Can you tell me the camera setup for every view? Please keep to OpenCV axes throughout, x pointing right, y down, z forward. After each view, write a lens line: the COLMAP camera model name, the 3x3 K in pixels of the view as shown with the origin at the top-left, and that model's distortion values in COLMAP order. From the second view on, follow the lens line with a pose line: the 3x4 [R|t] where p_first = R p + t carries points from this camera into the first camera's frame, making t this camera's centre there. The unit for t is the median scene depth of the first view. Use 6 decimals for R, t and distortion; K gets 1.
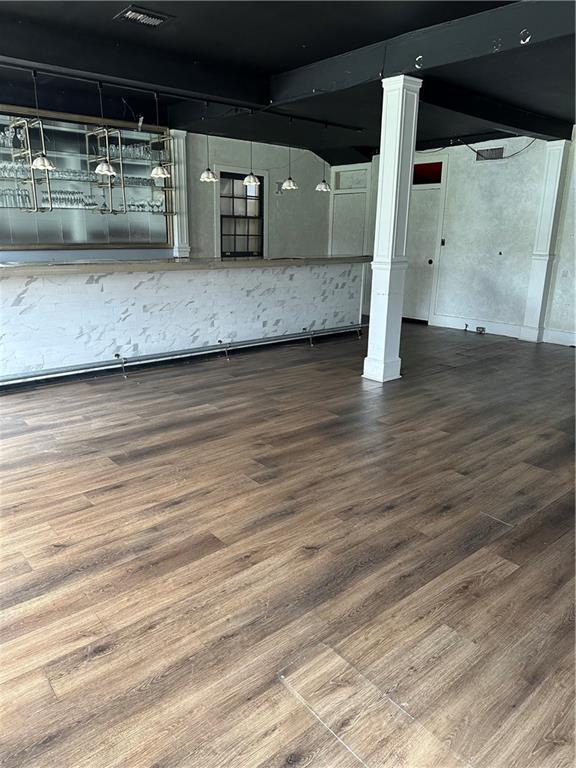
lens RADIAL K [[537.6, 0, 287.1], [0, 537.6, 384.3], [0, 0, 1]] dist [-0.021724, -0.009738]
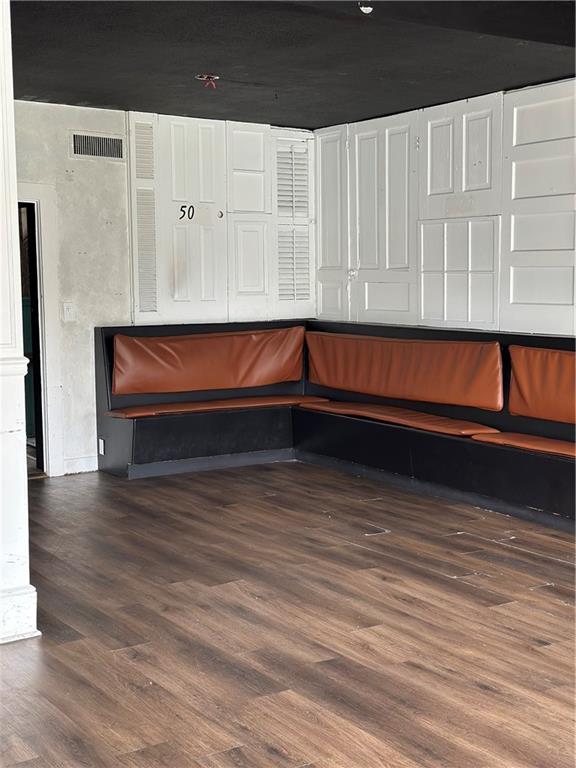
lens RADIAL K [[1075.1, 0, 287.9], [0, 1075.1, 383.9], [0, 0, 1]] dist [0.040601, 0.000000]
pose [[0.104560, -0.112848, 0.988095, -0.793788], [0.274128, 0.958323, 0.080440, -0.267386], [-0.955992, 0.262454, 0.131137, 0.881483]]
